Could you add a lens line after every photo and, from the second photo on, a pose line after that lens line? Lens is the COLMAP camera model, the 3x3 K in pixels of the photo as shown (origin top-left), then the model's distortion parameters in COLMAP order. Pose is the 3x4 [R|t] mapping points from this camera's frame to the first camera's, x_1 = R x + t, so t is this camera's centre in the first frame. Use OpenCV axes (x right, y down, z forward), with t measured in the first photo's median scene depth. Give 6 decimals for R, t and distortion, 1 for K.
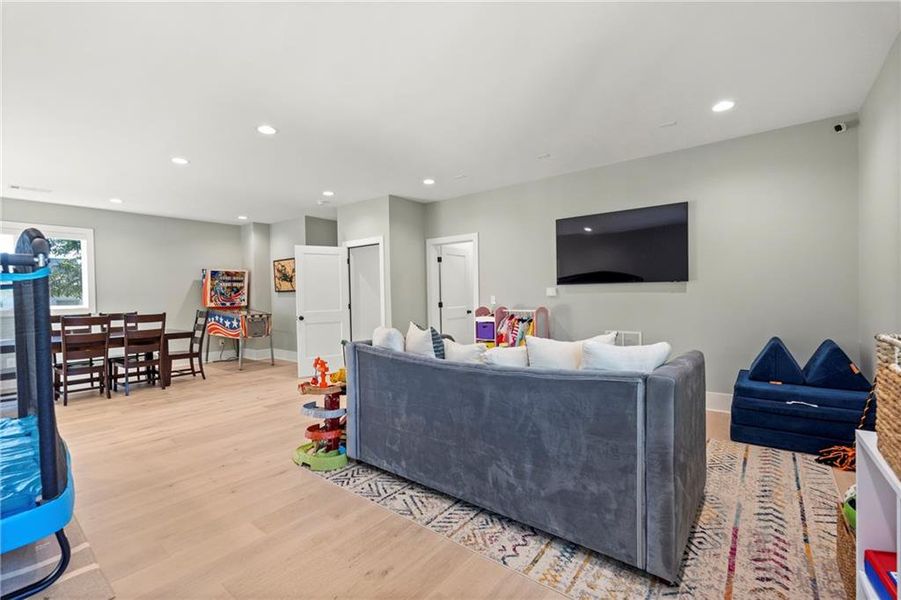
lens RADIAL K [[402.3, 0, 451.4], [0, 402.3, 299.2], [0, 0, 1]] dist [-0.012972, -0.000640]
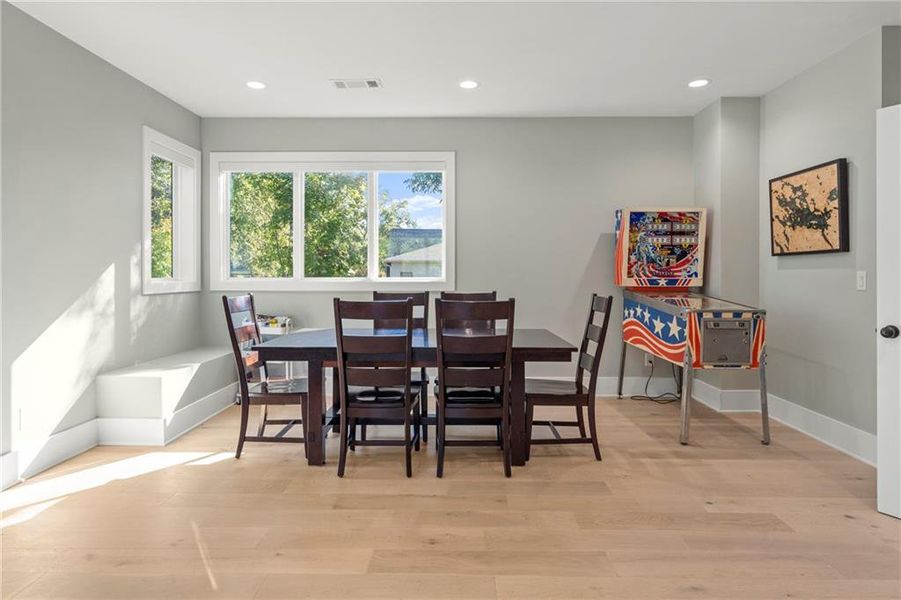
lens RADIAL K [[514.4, 0, 456.8], [0, 514.4, 272.1], [0, 0, 1]] dist [-0.002993, -0.000493]
pose [[0.613552, 0.017403, -0.789462, -0.234118], [-0.022990, 0.999727, 0.004171, 0.003637], [0.789319, 0.015590, 0.613785, 0.447719]]
